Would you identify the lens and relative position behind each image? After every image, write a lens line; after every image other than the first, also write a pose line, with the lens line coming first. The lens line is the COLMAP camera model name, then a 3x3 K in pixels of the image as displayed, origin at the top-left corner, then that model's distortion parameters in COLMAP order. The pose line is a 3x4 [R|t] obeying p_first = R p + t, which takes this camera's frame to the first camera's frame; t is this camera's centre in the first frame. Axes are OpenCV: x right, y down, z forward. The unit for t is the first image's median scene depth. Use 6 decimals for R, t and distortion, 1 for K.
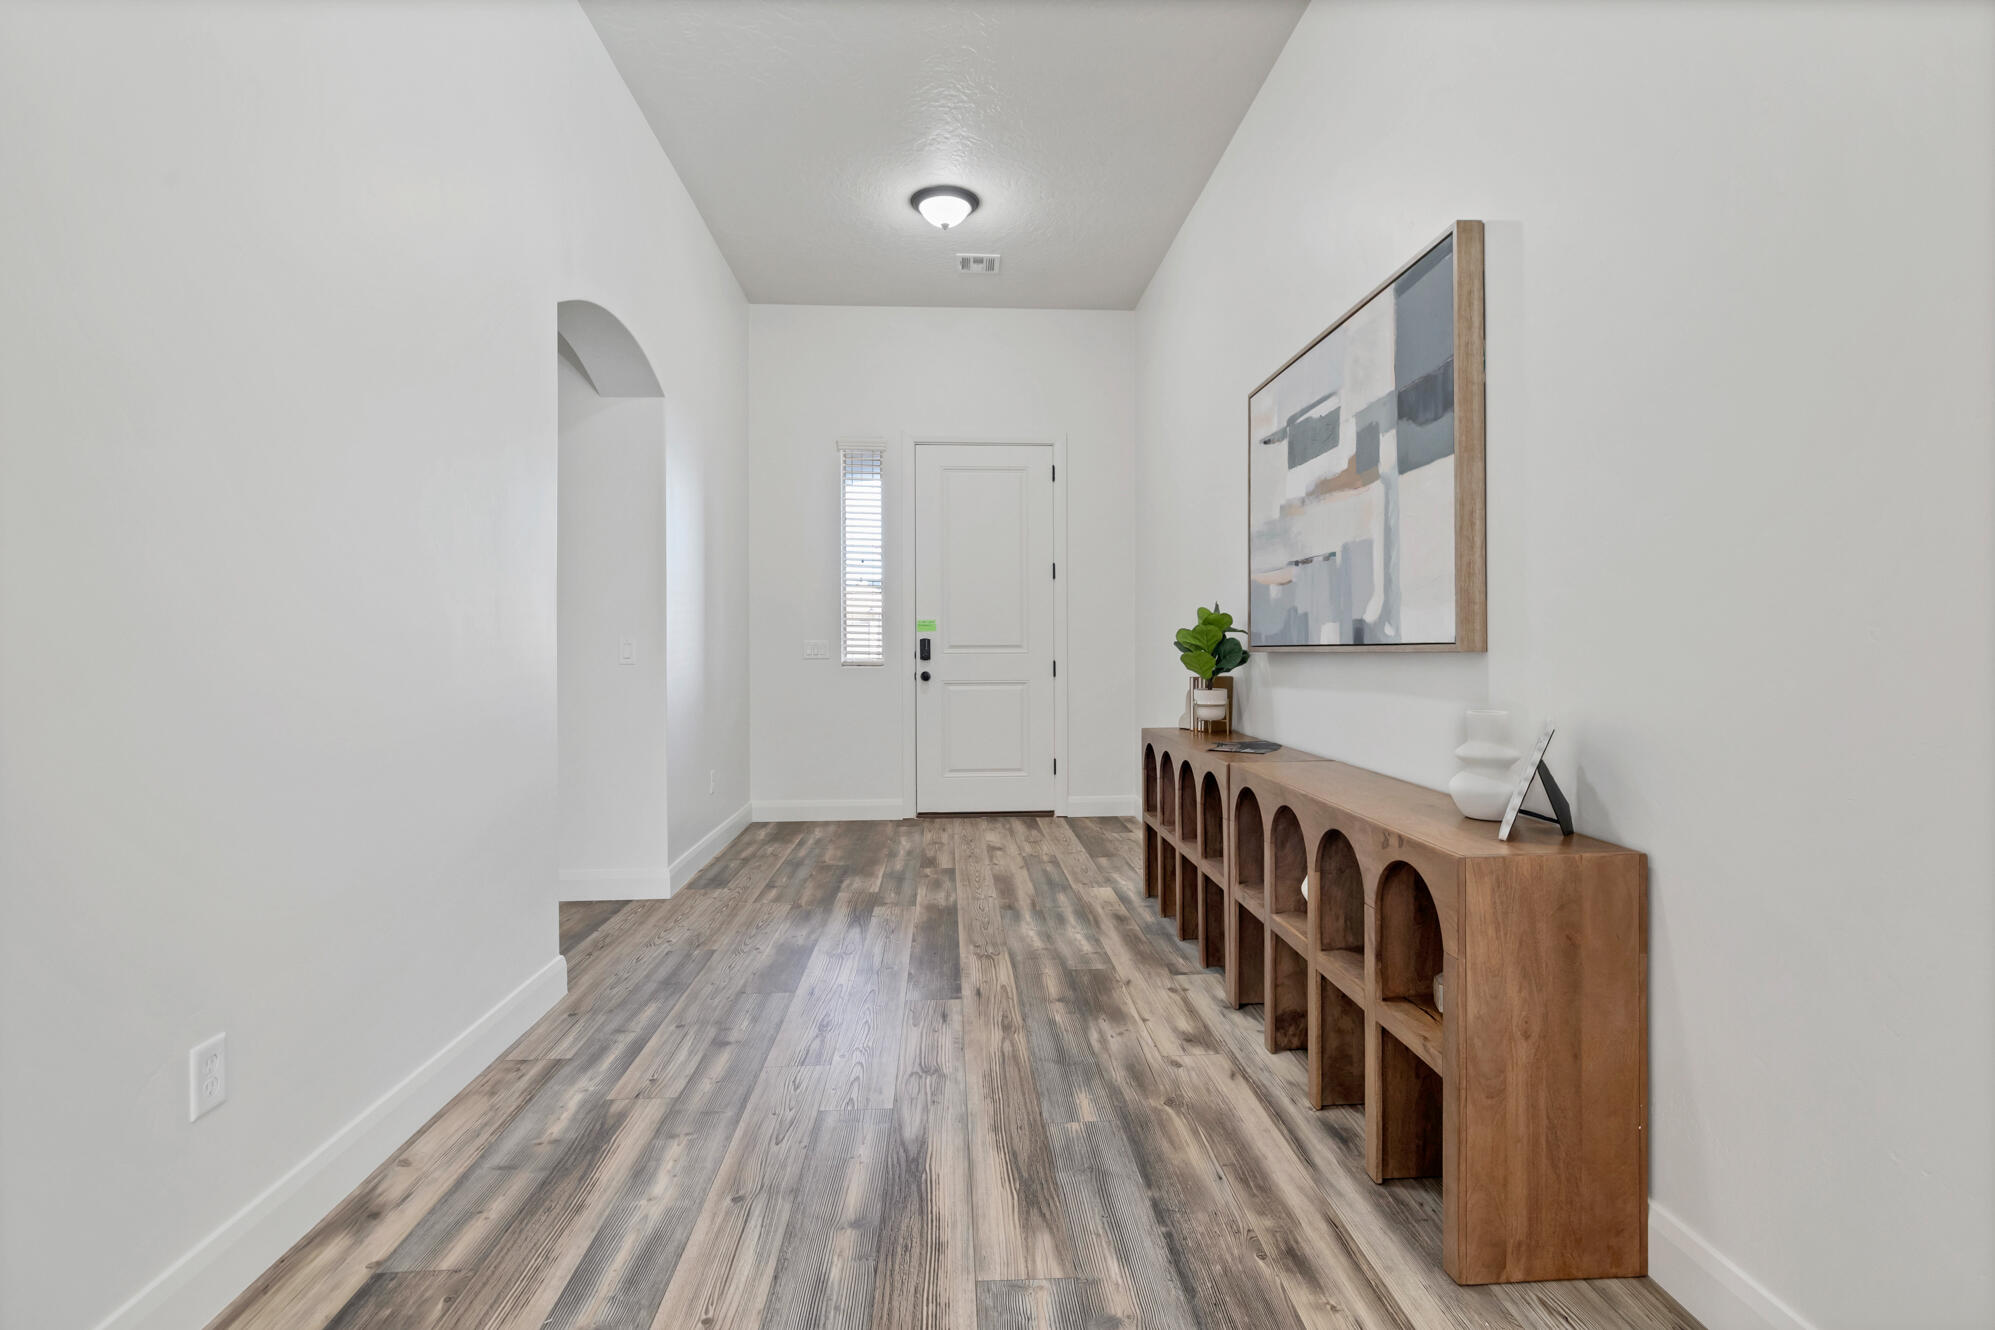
lens RADIAL K [[960.6, 0, 1009.3], [0, 960.6, 653.3], [0, 0, 1]] dist [-0.005342, -0.000554]
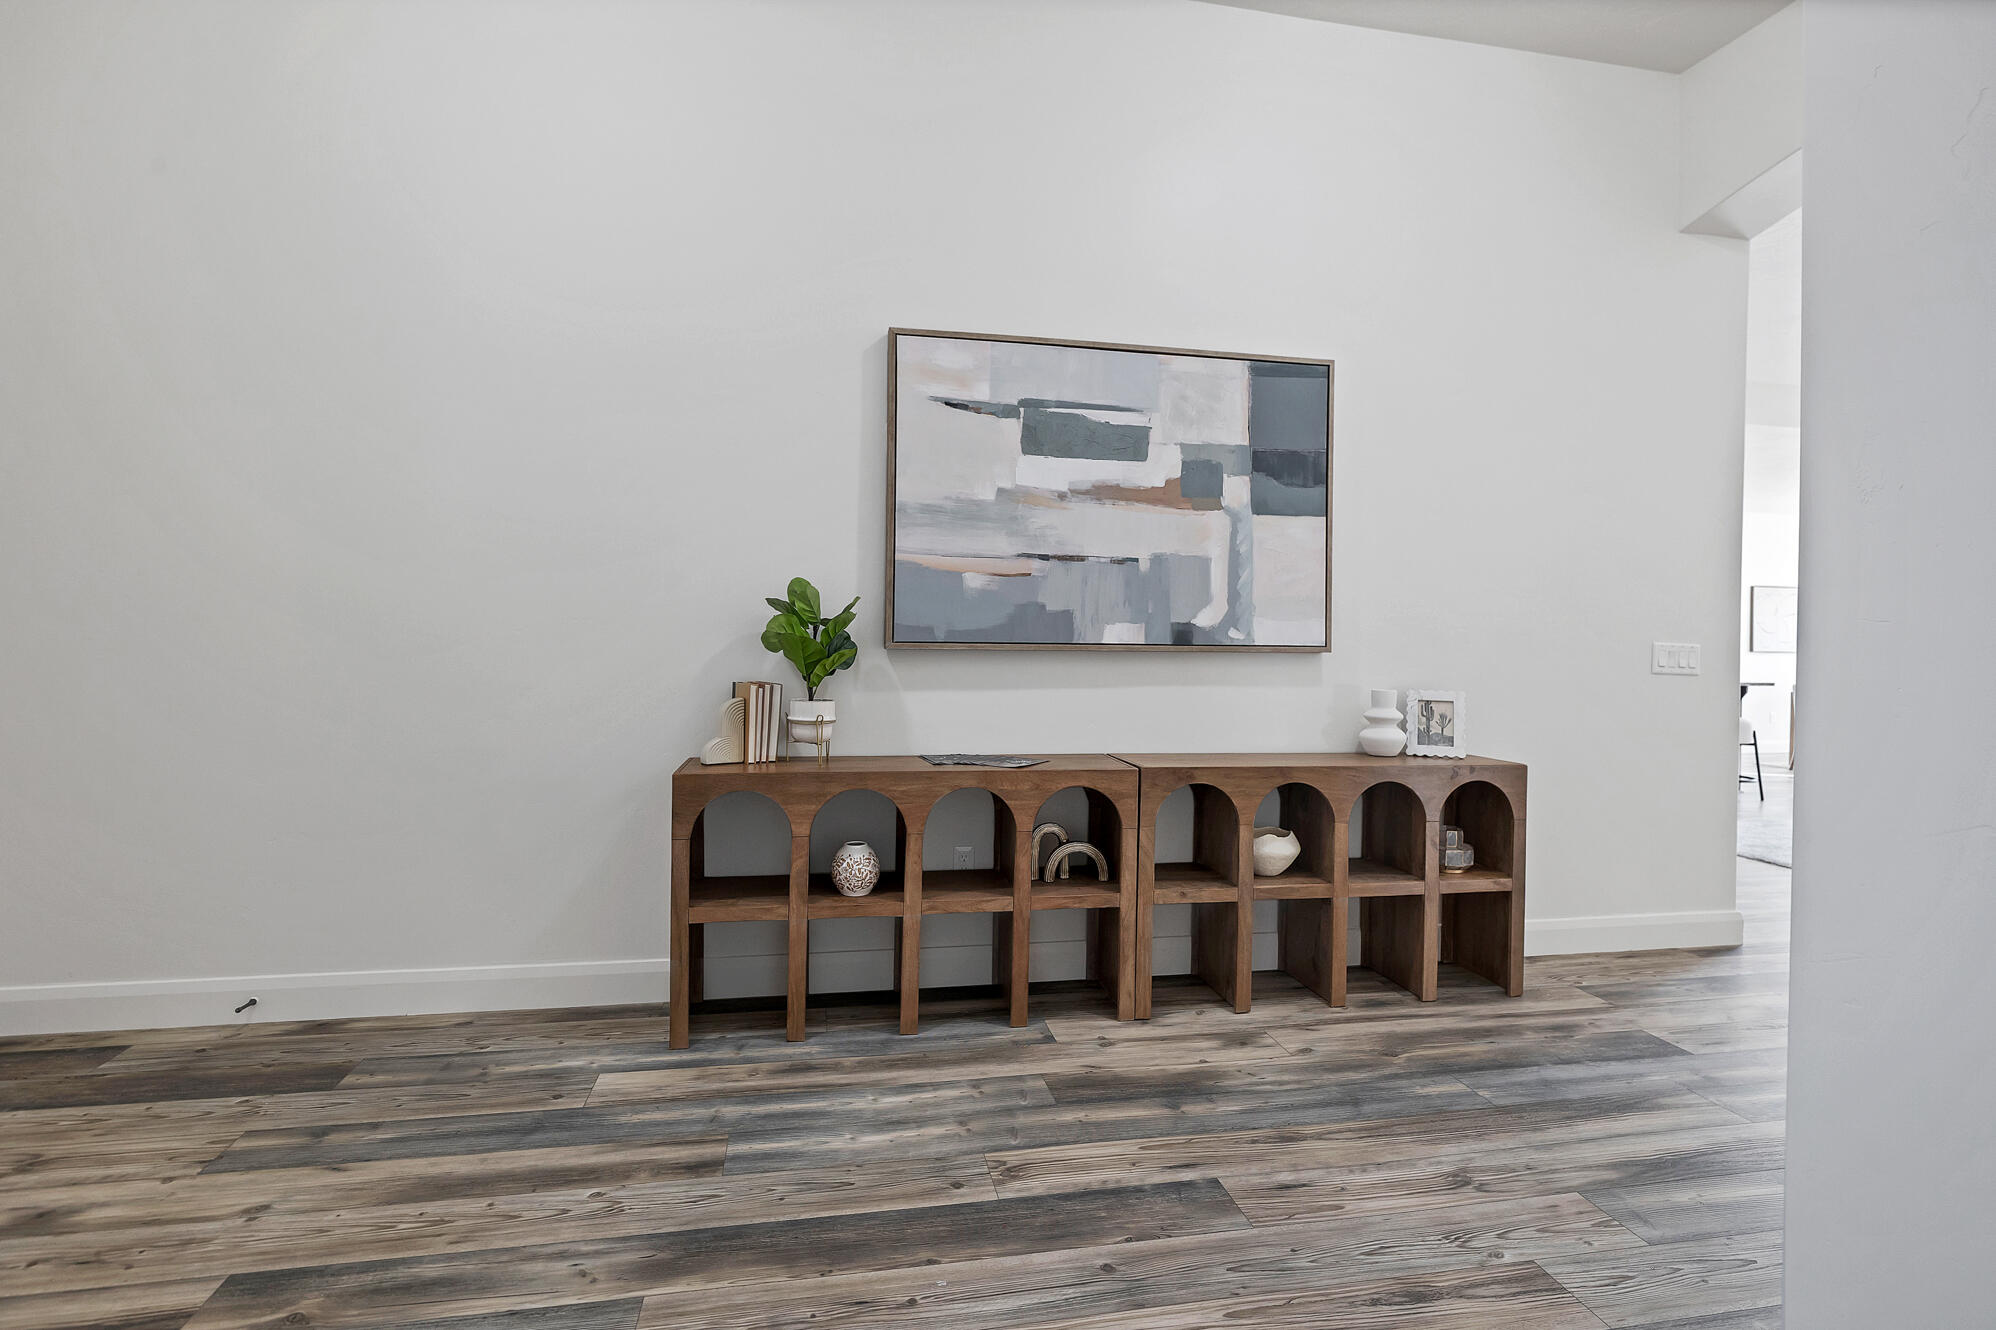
lens RADIAL K [[961.1, 0, 995.2], [0, 961.1, 656.0], [0, 0, 1]] dist [-0.005342, -0.000554]
pose [[-0.123366, -0.007822, 0.992330, -0.735462], [-0.005837, 0.999957, 0.007157, -0.002405], [-0.992344, -0.004909, -0.123407, 1.329811]]
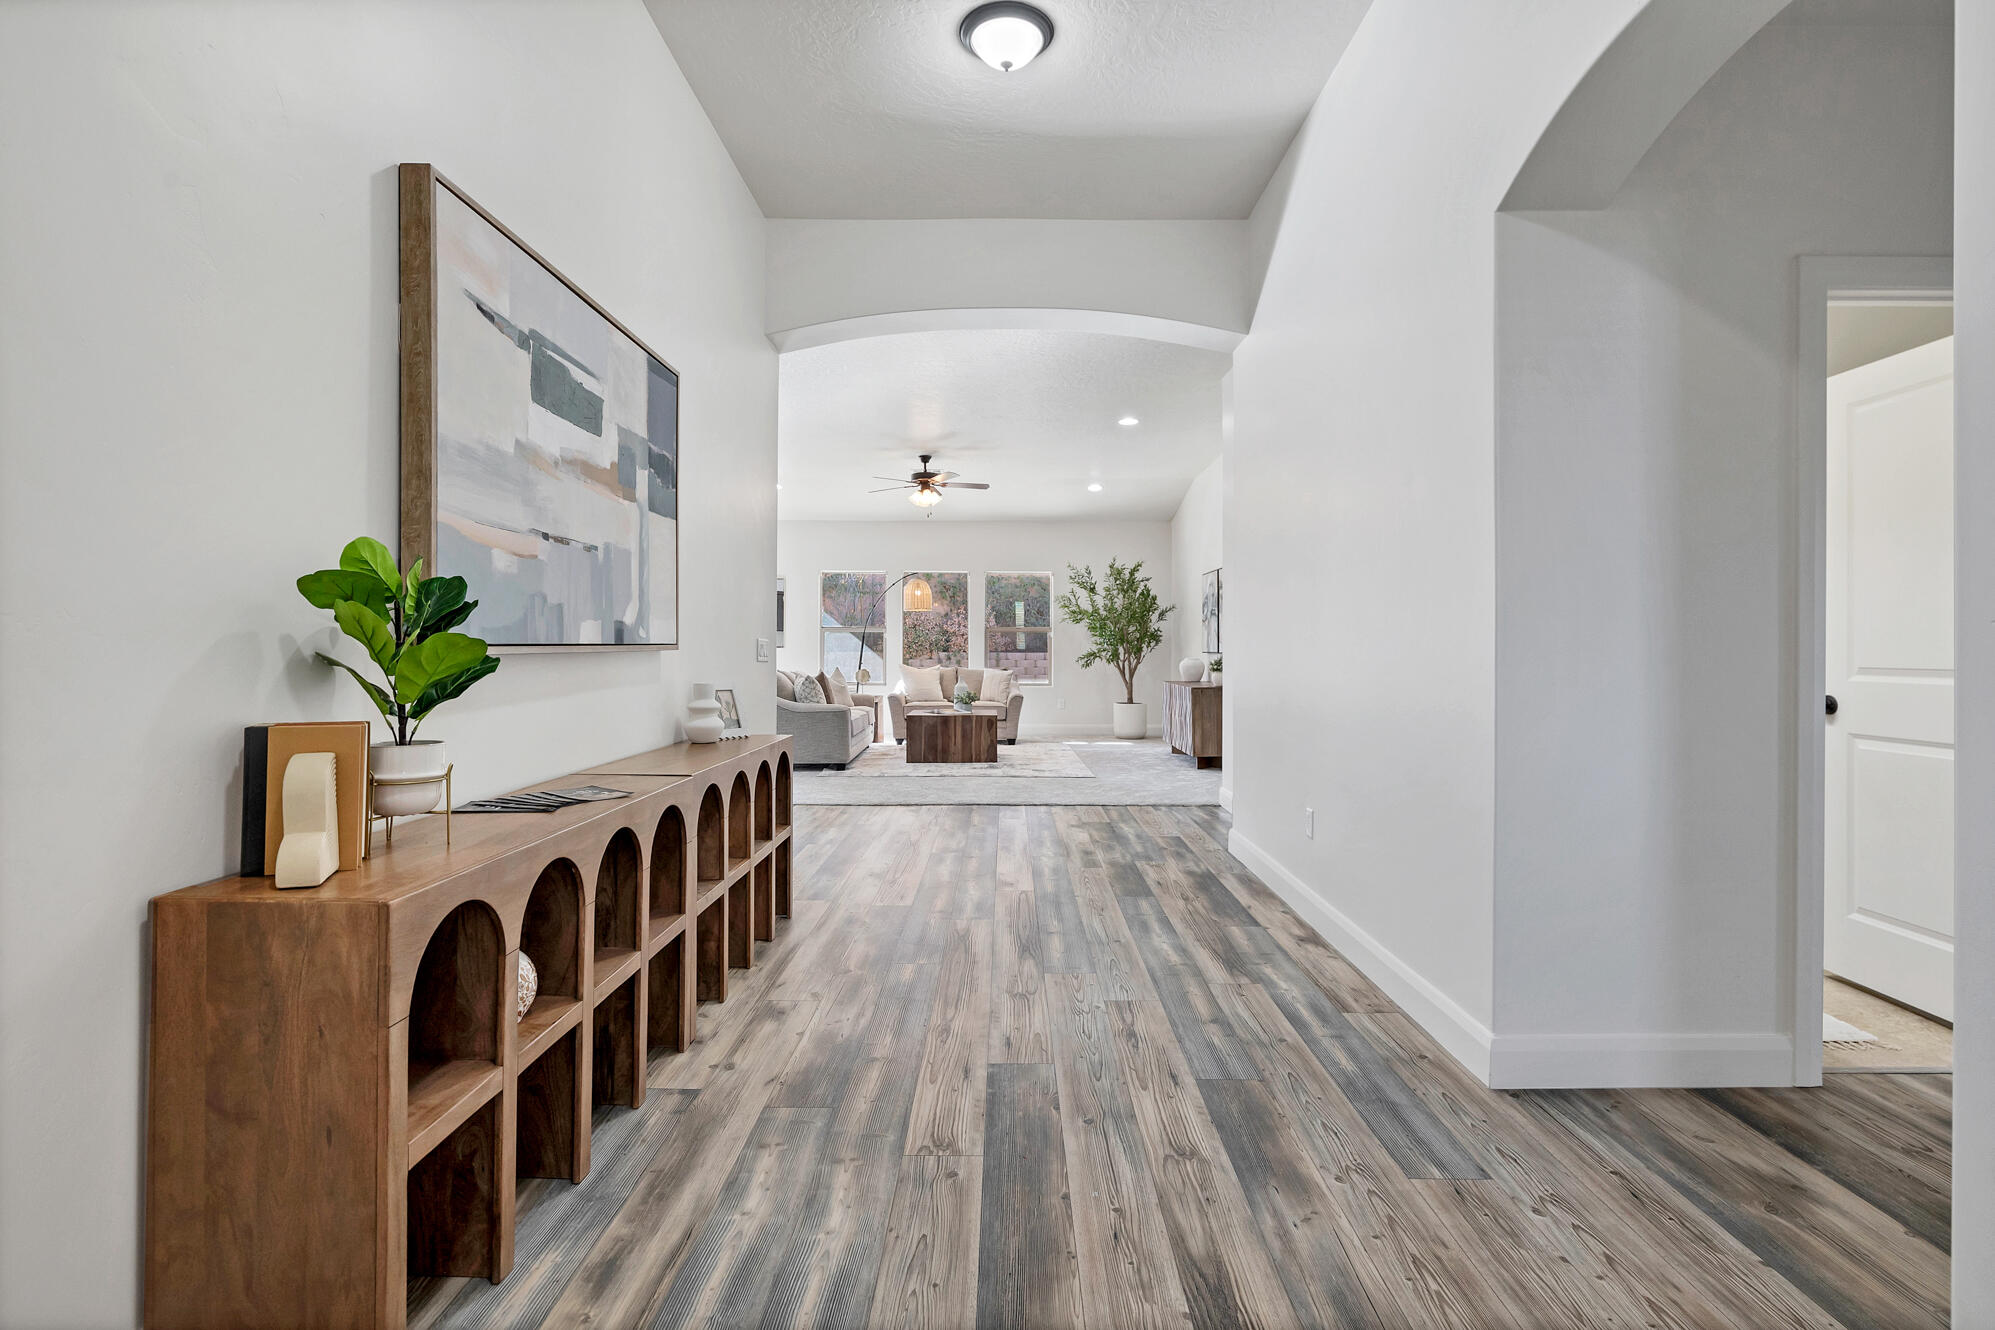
lens RADIAL K [[960.6, 0, 1011.4], [0, 960.6, 647.7], [0, 0, 1]] dist [-0.005342, -0.000554]
pose [[-0.998146, 0.000215, 0.060862, -0.130971], [0.000689, 0.999970, 0.007778, -0.012765], [-0.060858, 0.007806, -0.998116, 1.980606]]
